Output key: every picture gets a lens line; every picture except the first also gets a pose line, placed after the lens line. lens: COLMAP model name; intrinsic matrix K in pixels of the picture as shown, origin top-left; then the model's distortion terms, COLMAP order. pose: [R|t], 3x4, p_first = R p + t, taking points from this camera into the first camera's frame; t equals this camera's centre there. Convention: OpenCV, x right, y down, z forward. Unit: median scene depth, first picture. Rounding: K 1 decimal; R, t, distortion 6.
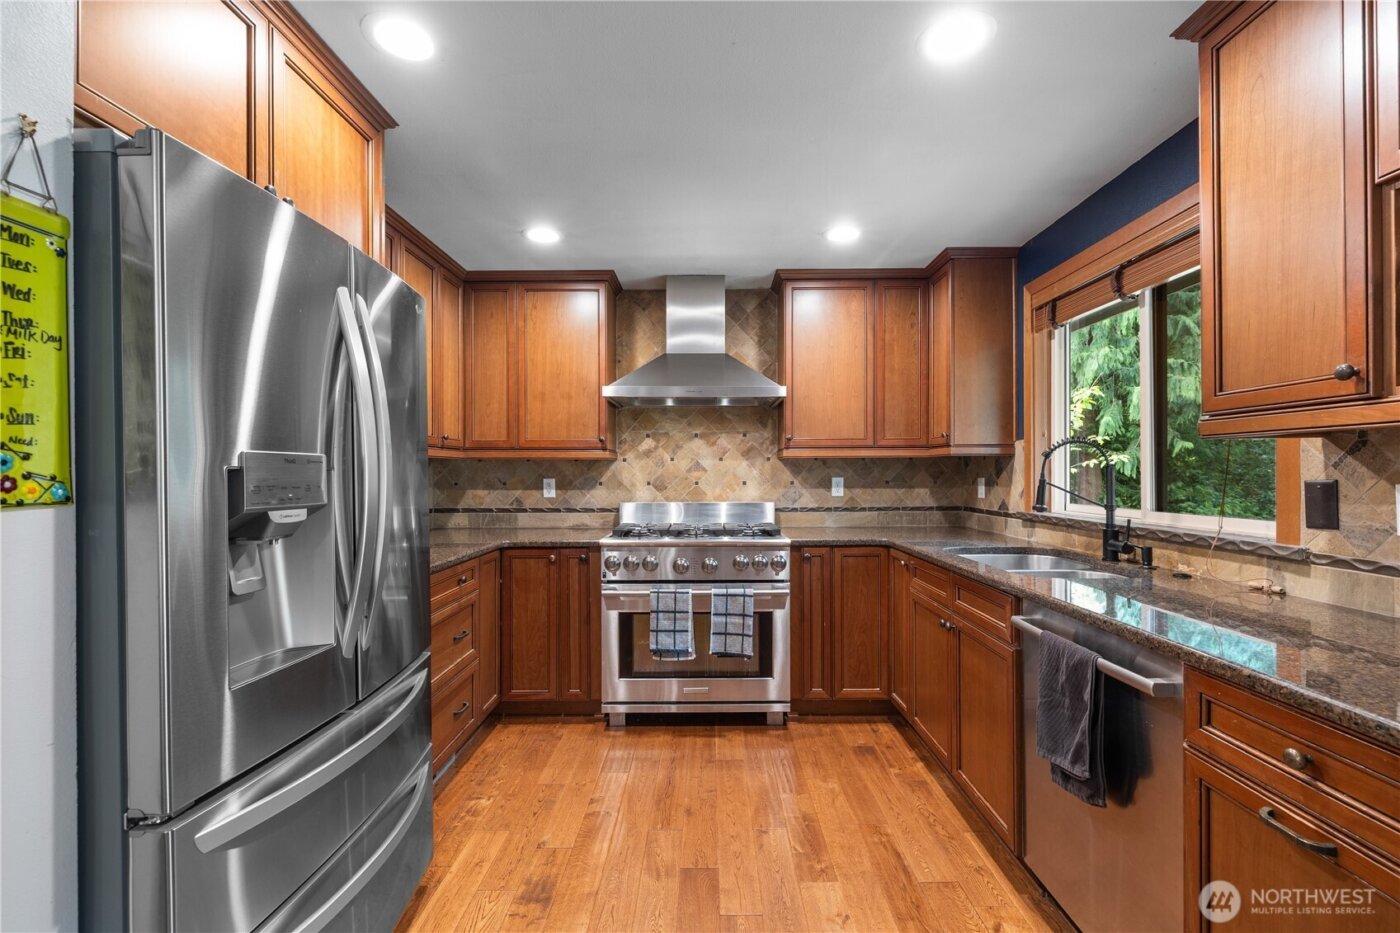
lens RADIAL K [[604.9, 0, 701.4], [0, 604.9, 471.7], [0, 0, 1]] dist [0.001706, 0.000028]
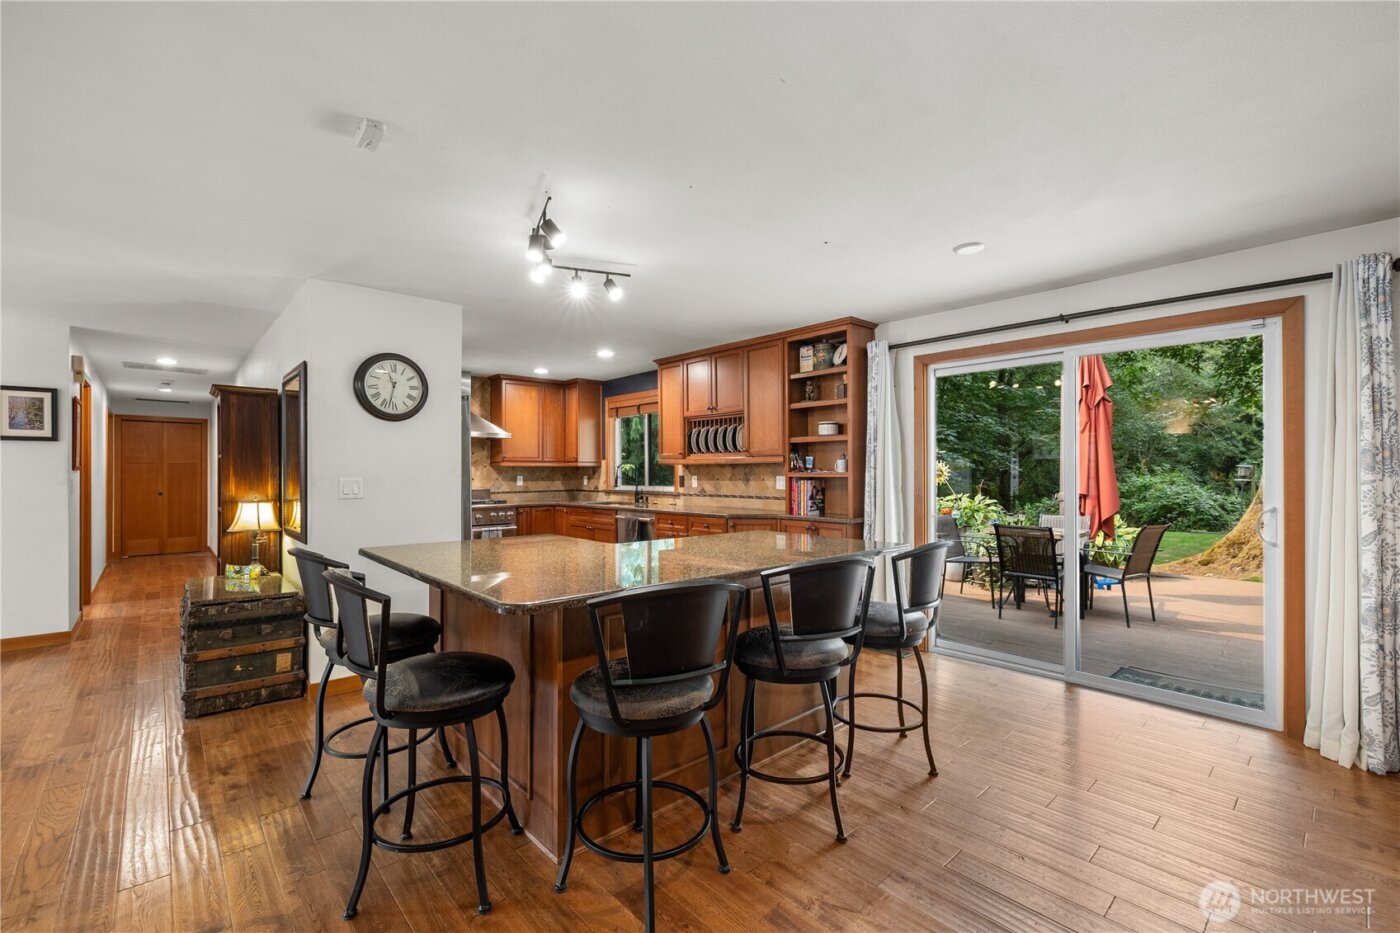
lens RADIAL K [[604.9, 0, 700.6], [0, 604.9, 469.1], [0, 0, 1]] dist [0.001706, 0.000028]
pose [[0.734268, 0.005388, 0.678839, -0.842565], [-0.001303, 0.999978, -0.006528, -0.001358], [-0.678859, 0.003909, 0.734258, -1.059231]]
